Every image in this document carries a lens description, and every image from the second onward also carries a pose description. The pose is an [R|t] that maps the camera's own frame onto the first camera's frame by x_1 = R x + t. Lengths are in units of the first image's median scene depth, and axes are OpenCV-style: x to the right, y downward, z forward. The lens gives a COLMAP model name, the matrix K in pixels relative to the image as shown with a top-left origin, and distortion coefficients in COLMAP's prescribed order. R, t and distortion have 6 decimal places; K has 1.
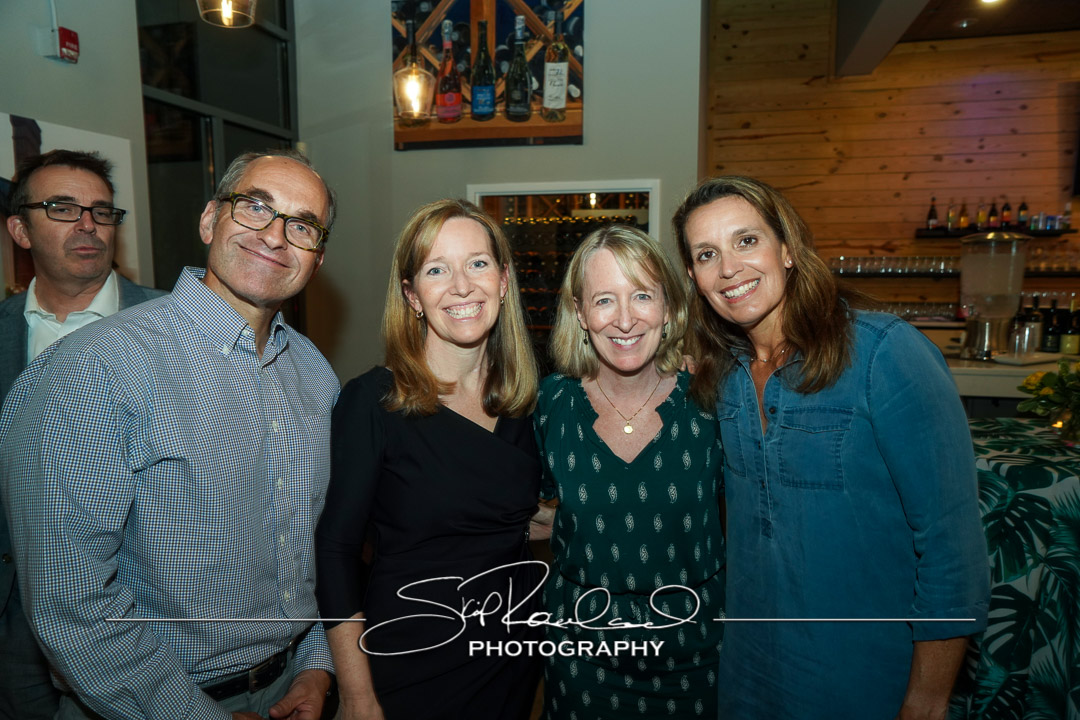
lens RADIAL K [[727.2, 0, 540.0], [0, 727.2, 360.0], [0, 0, 1]] dist [0.001157, 0.004963]
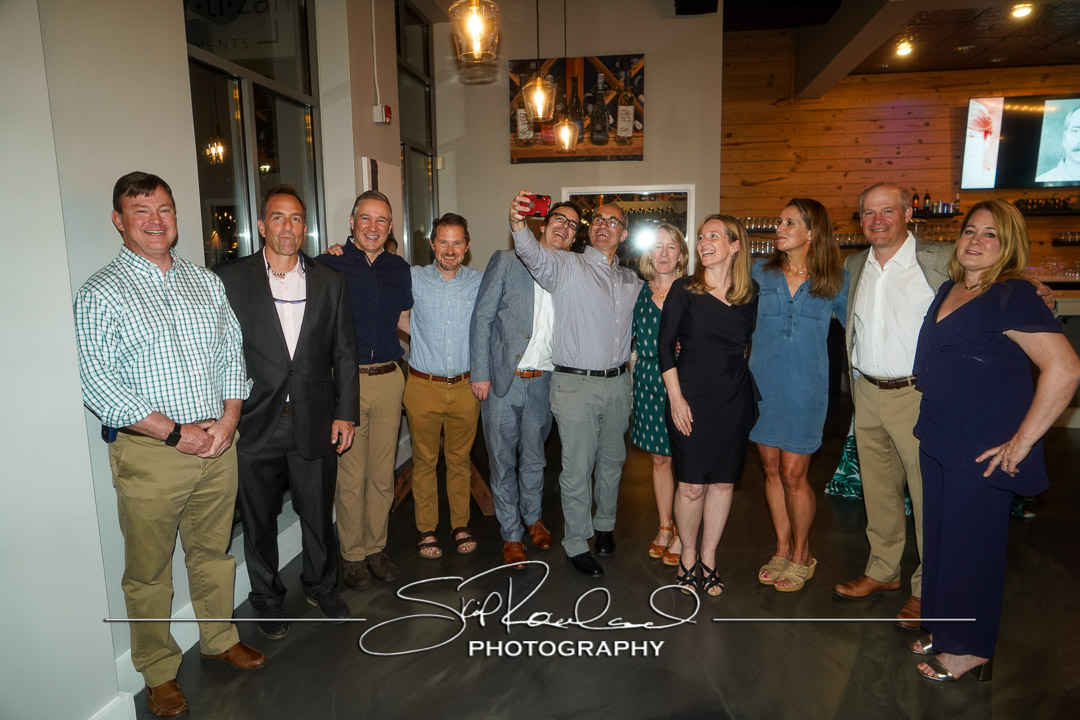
lens RADIAL K [[727.2, 0, 540.0], [0, 727.2, 360.0], [0, 0, 1]] dist [0.001157, 0.004963]
pose [[0.996087, -0.025509, 0.084621, -0.201809], [0.023104, 0.999304, 0.029285, 0.044404], [-0.085309, -0.027215, 0.995983, -0.334452]]
